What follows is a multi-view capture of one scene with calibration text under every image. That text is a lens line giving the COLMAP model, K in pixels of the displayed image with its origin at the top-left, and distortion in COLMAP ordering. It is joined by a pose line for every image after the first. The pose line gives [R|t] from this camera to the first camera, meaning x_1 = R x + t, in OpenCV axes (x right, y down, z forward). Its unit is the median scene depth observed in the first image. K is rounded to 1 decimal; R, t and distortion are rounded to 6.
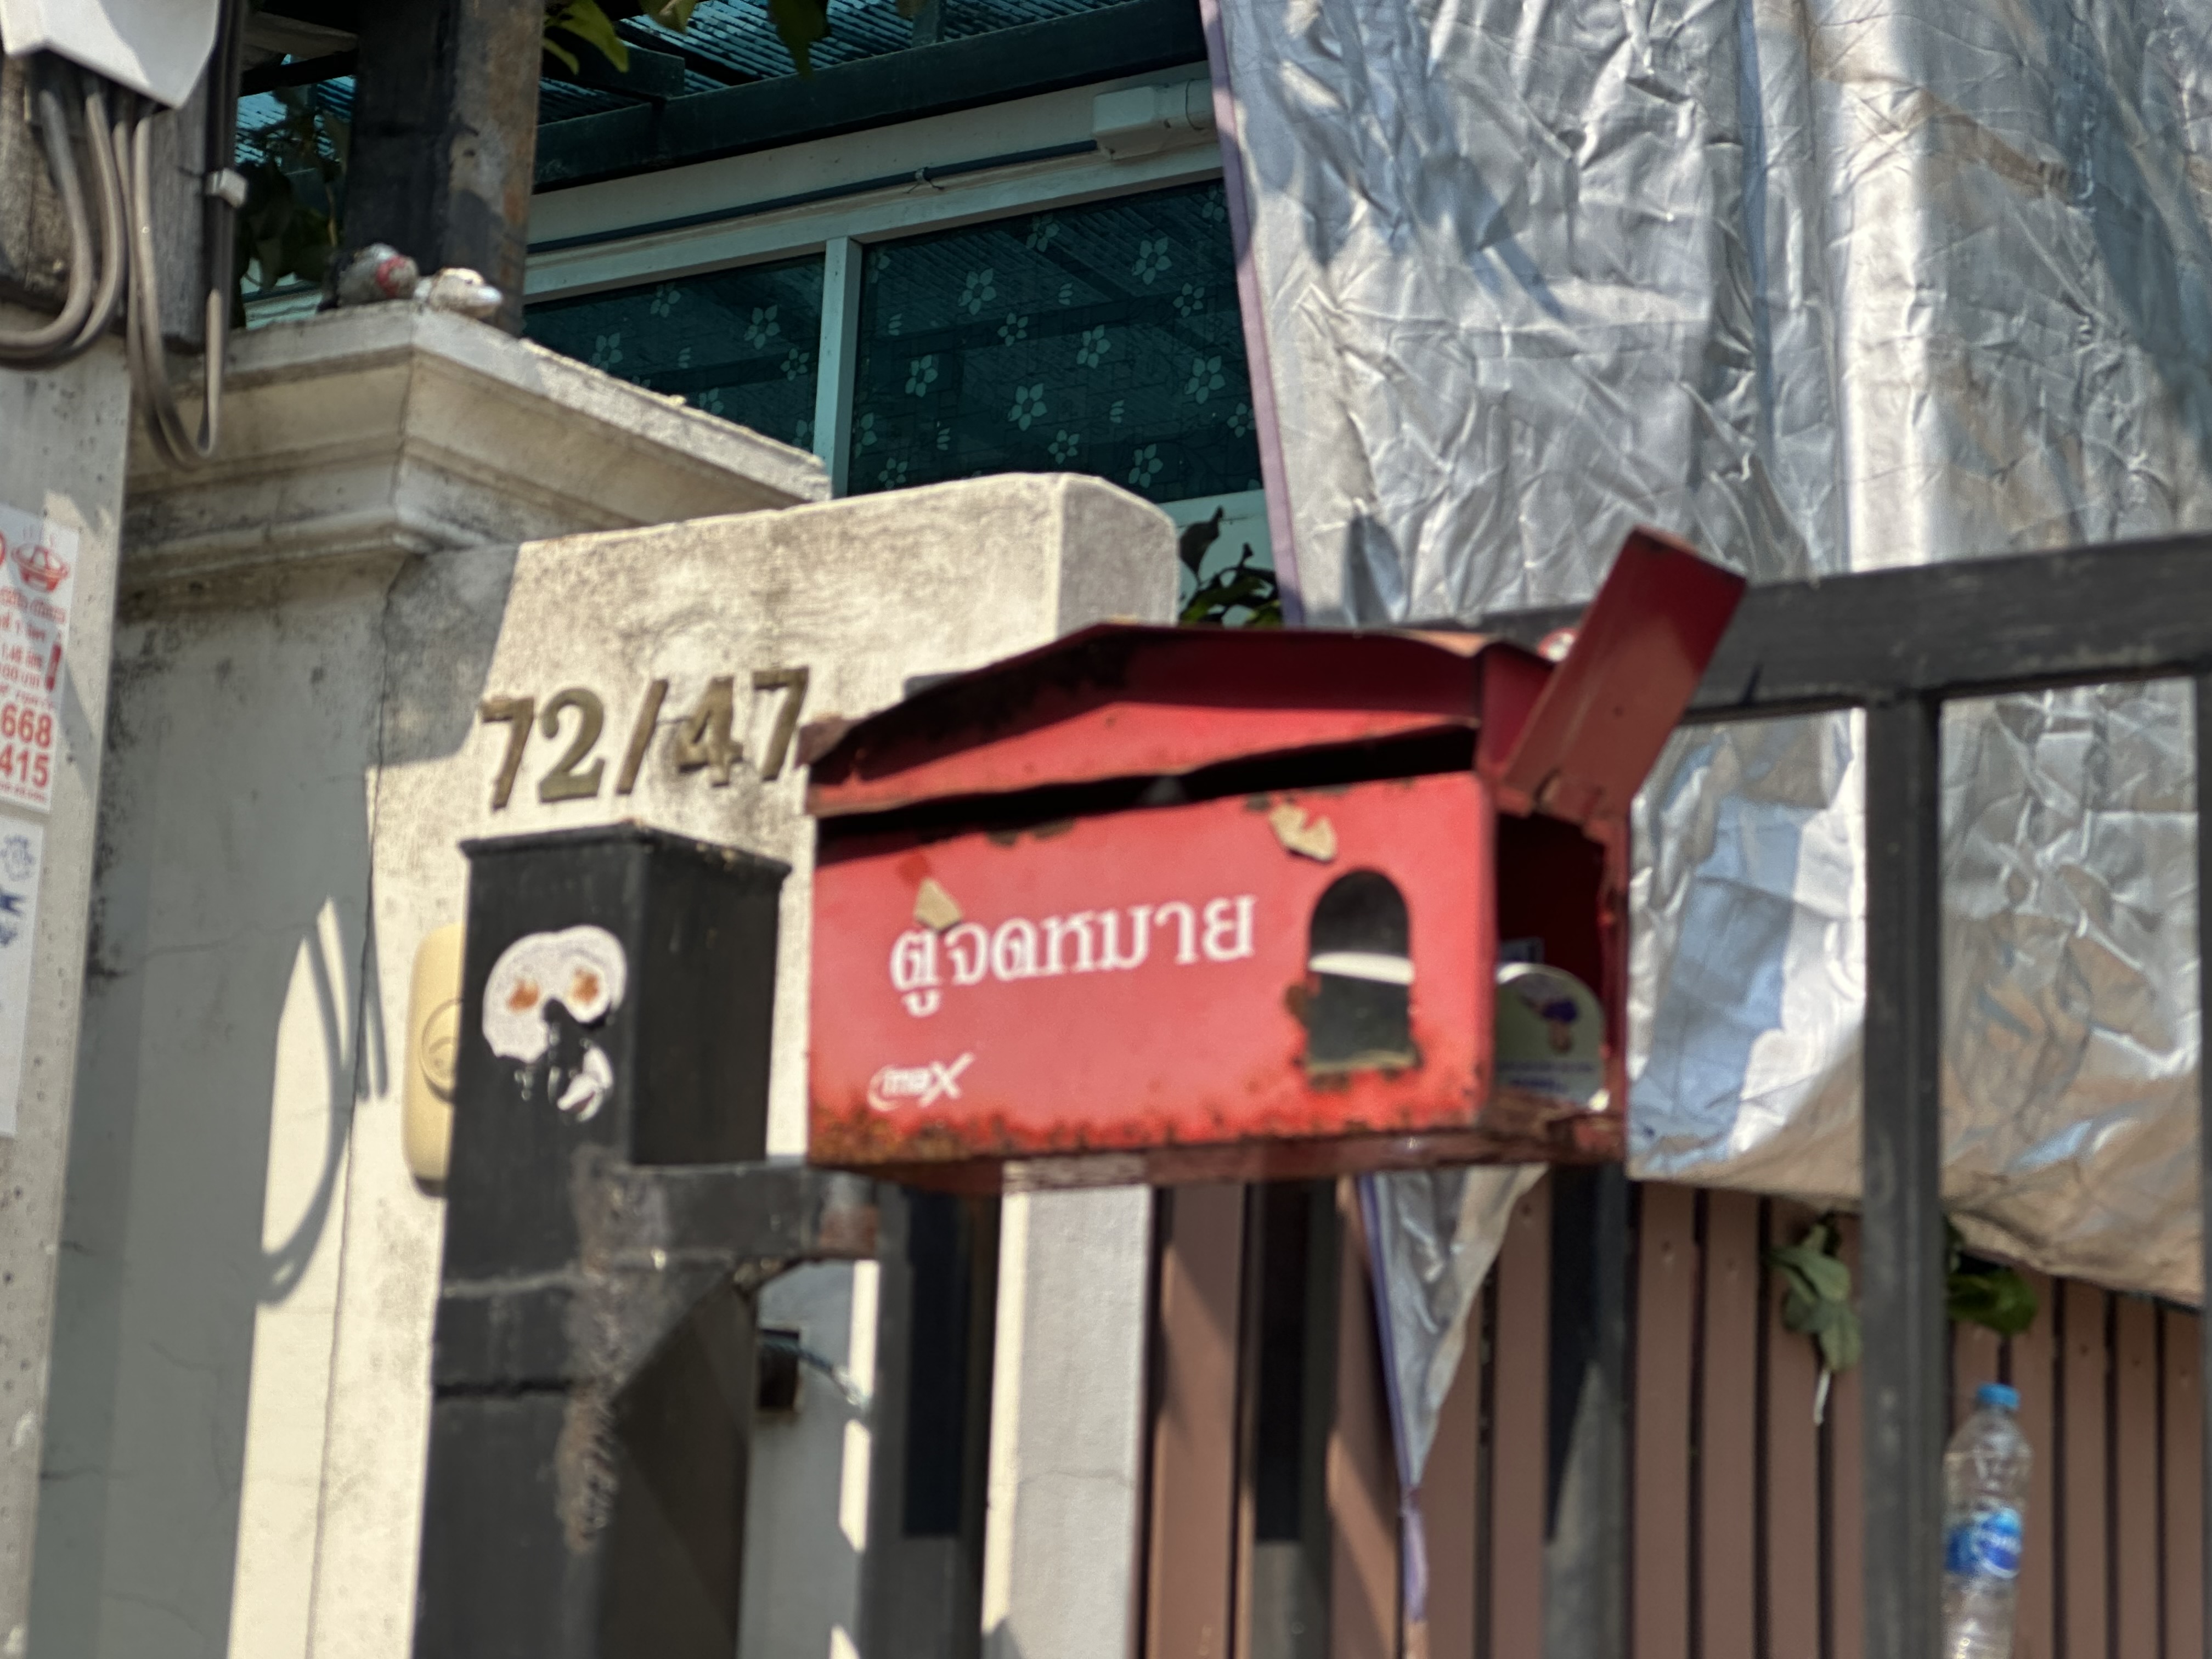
lens RADIAL K [[4951.7, 0, 1106.0], [0, 4951.7, 829.5], [0, 0, 1]] dist [0.007084, 0.018879]
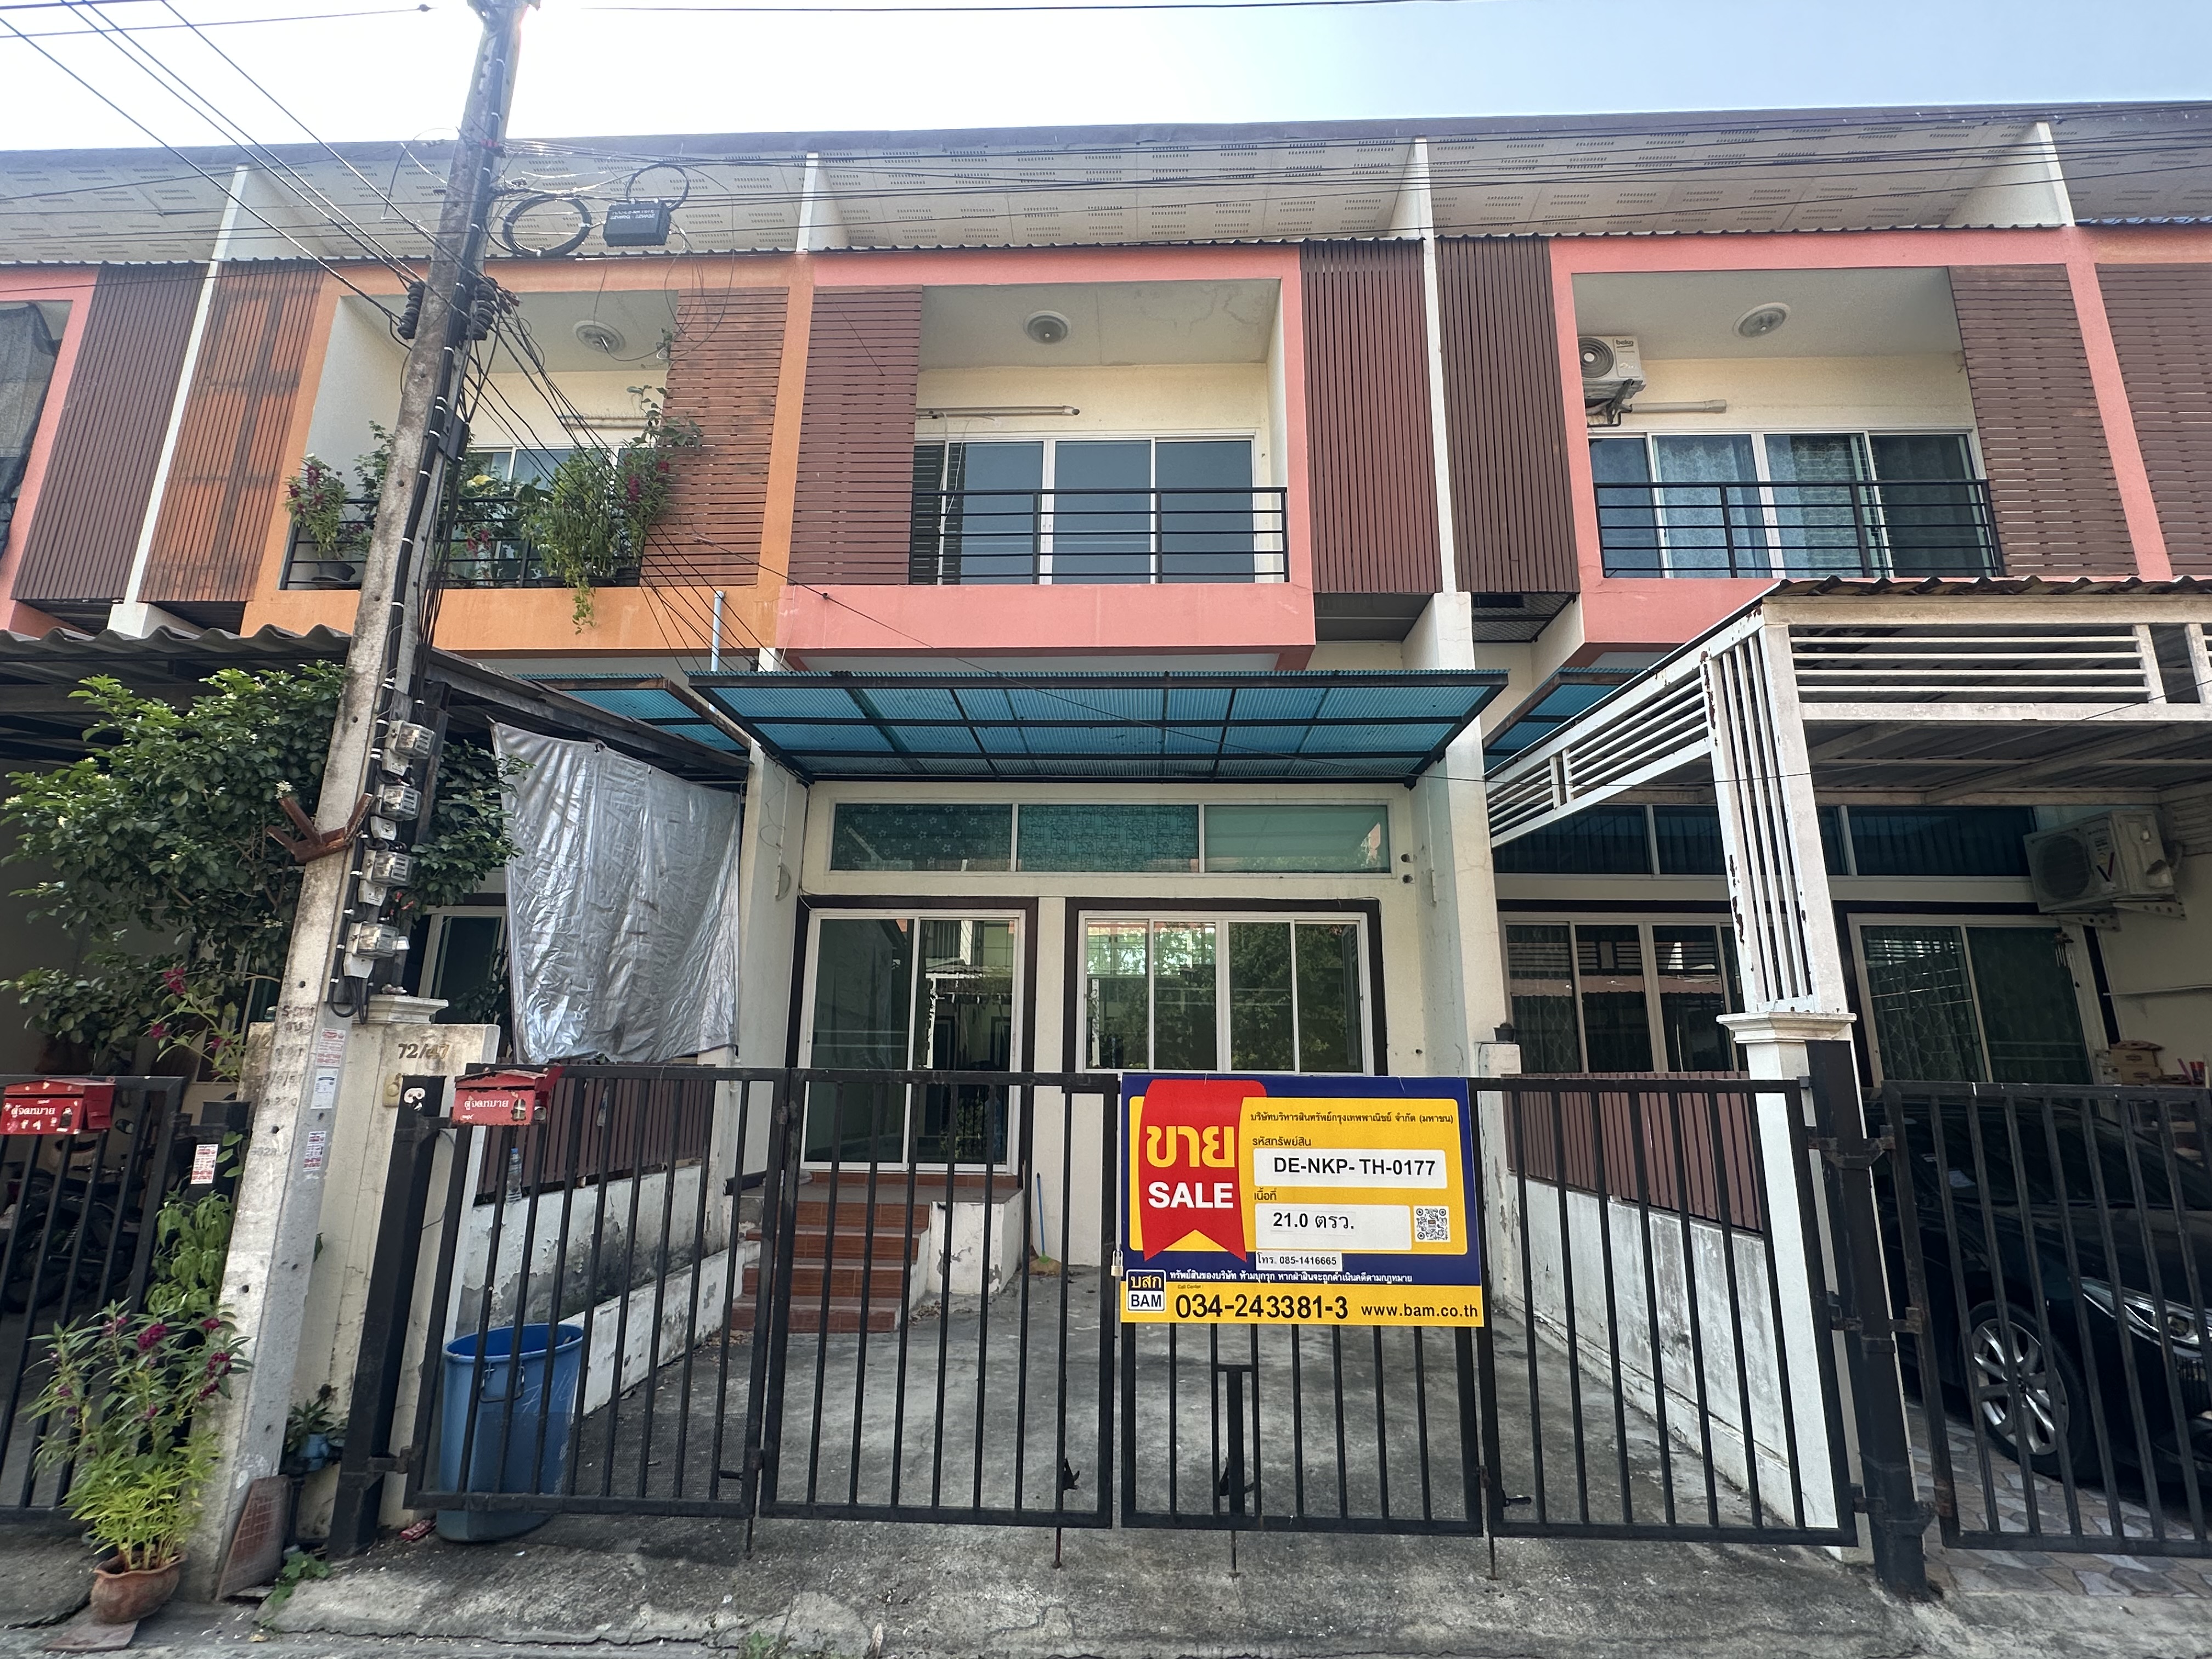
lens RADIAL K [[1065.5, 0, 1106.0], [0, 1065.5, 829.5], [0, 0, 1]] dist [-0.002597, 0.000649]
pose [[0.845719, 0.092232, 0.525597, -0.108589], [-0.086858, 0.995607, -0.034951, -0.465937], [-0.526512, -0.016093, 0.850016, -1.204734]]
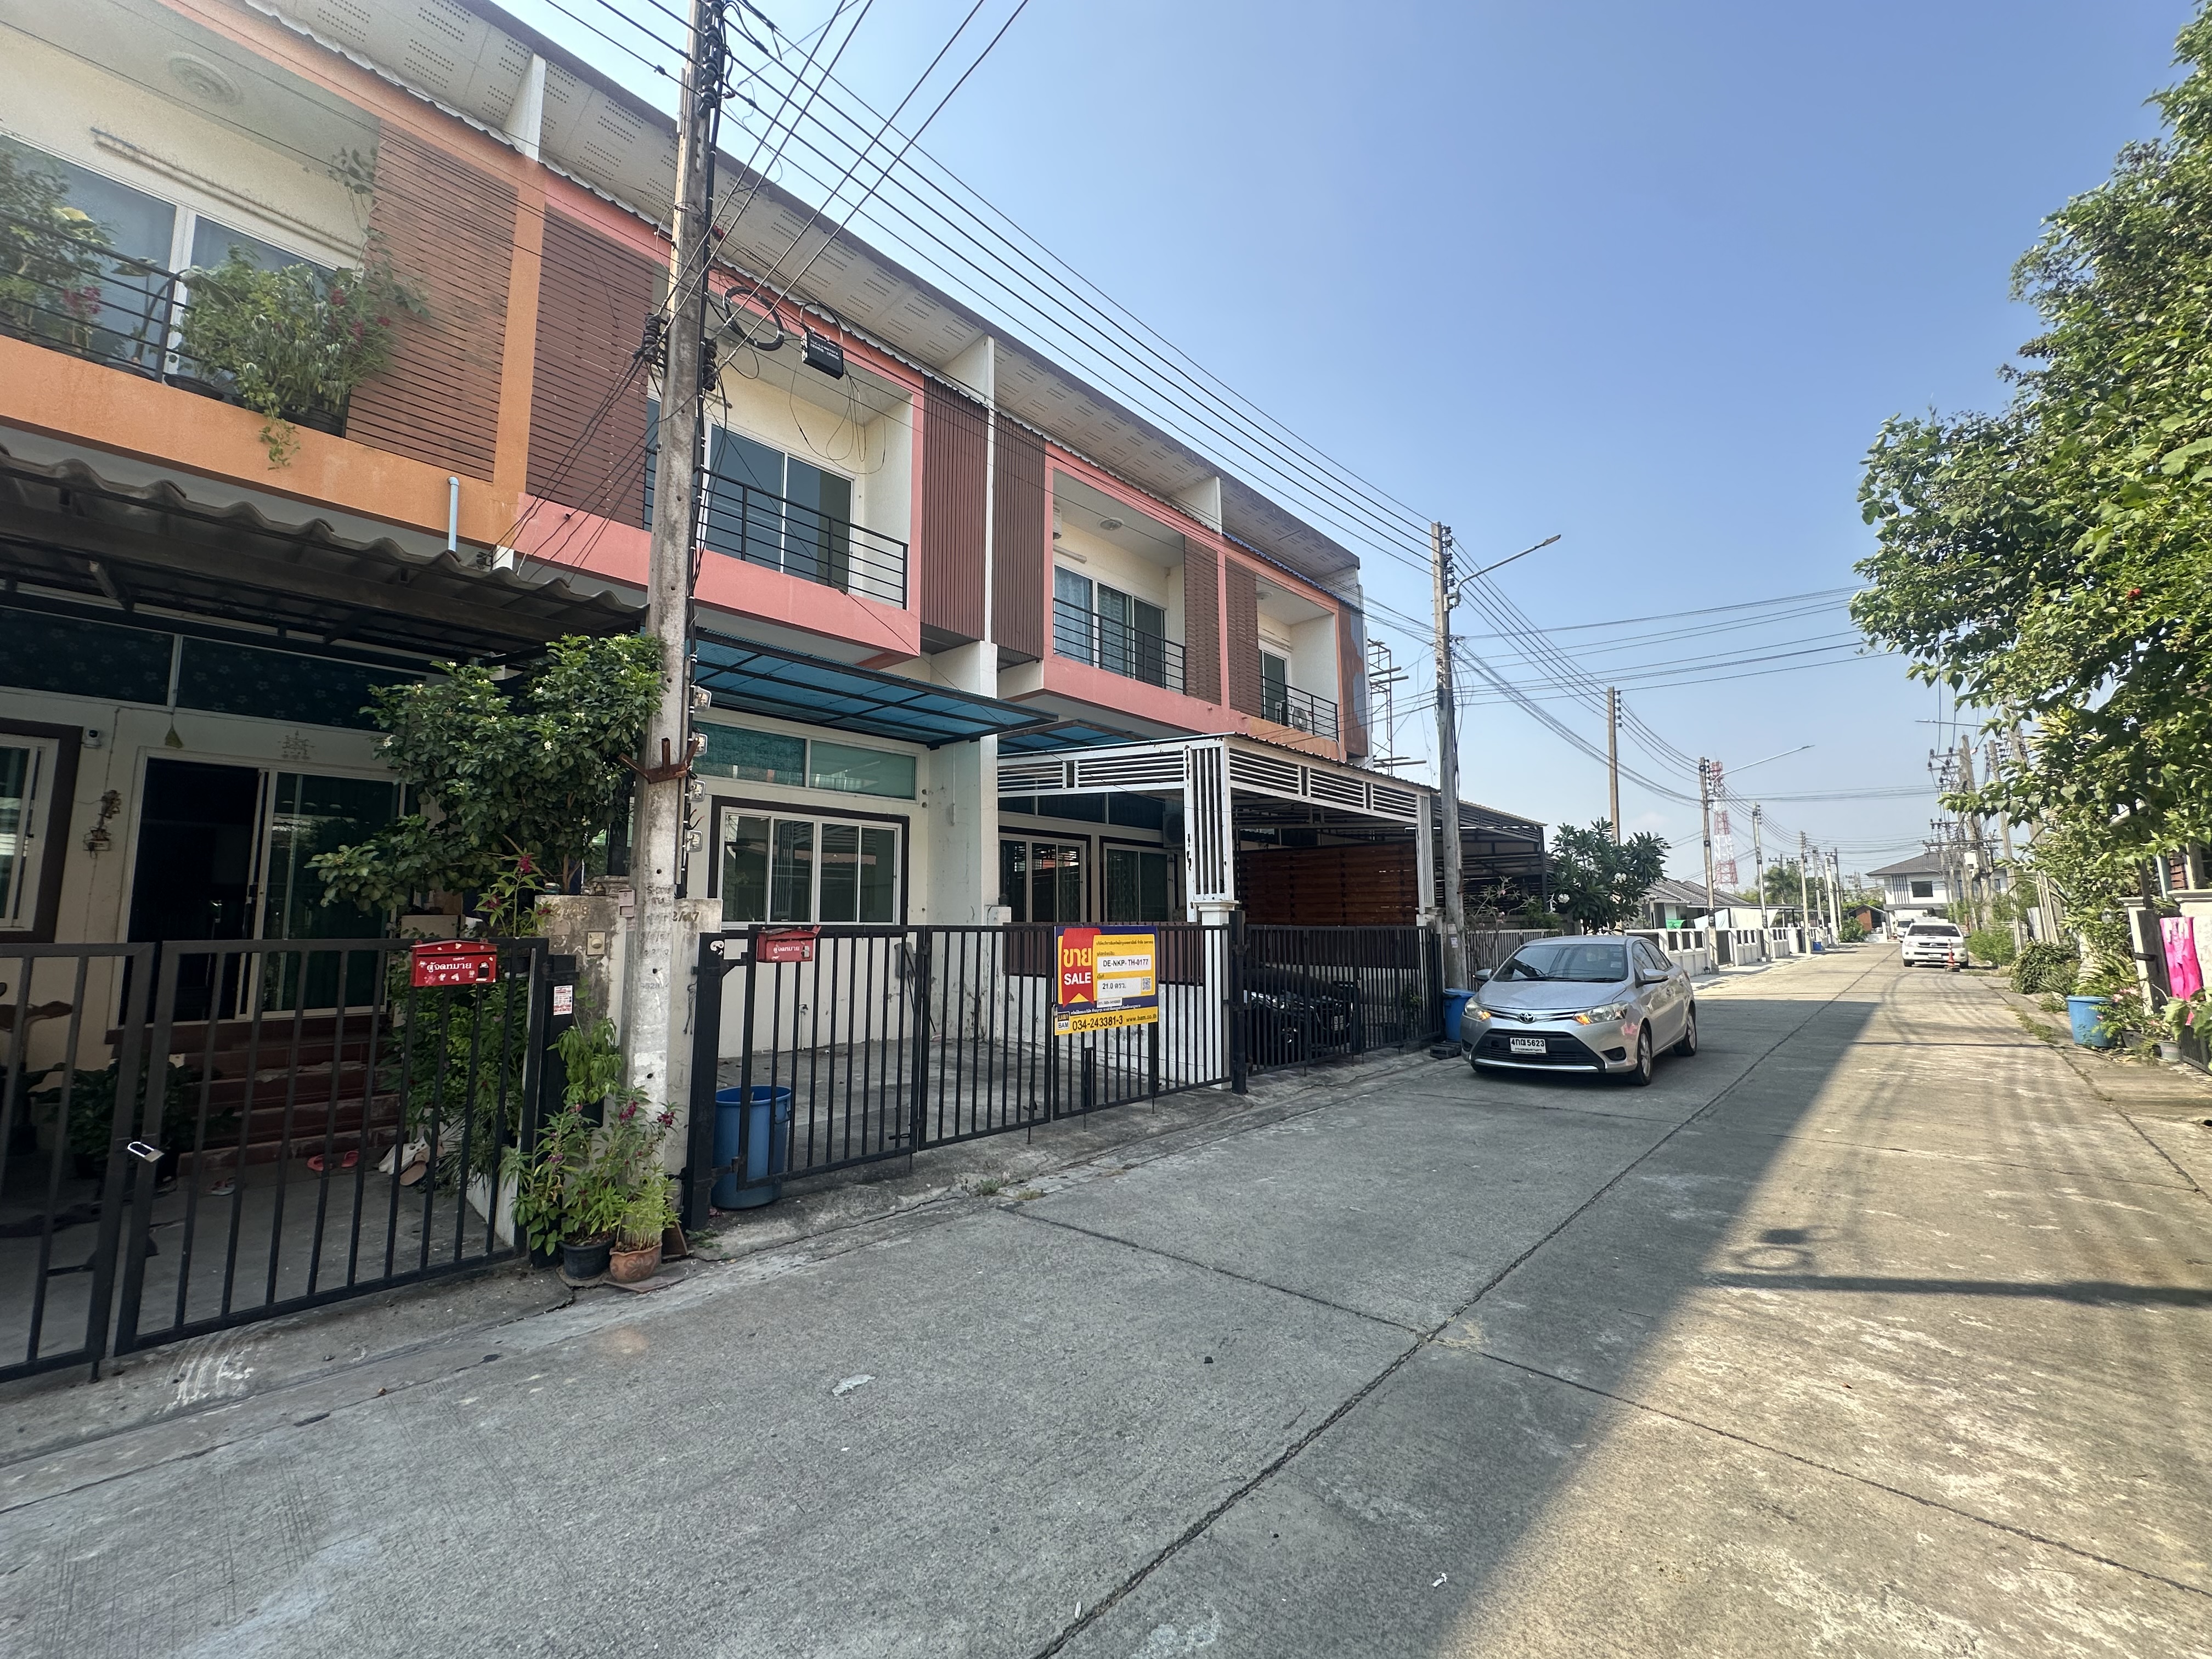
lens RADIAL K [[879.3, 0, 1104.4], [0, 879.3, 825.9], [0, 0, 1]] dist [-0.002088, -0.000514]
pose [[0.151832, 0.072776, 0.985723, -2.218456], [-0.192757, 0.980318, -0.042686, -0.373369], [-0.969429, -0.183524, 0.162872, -0.326261]]
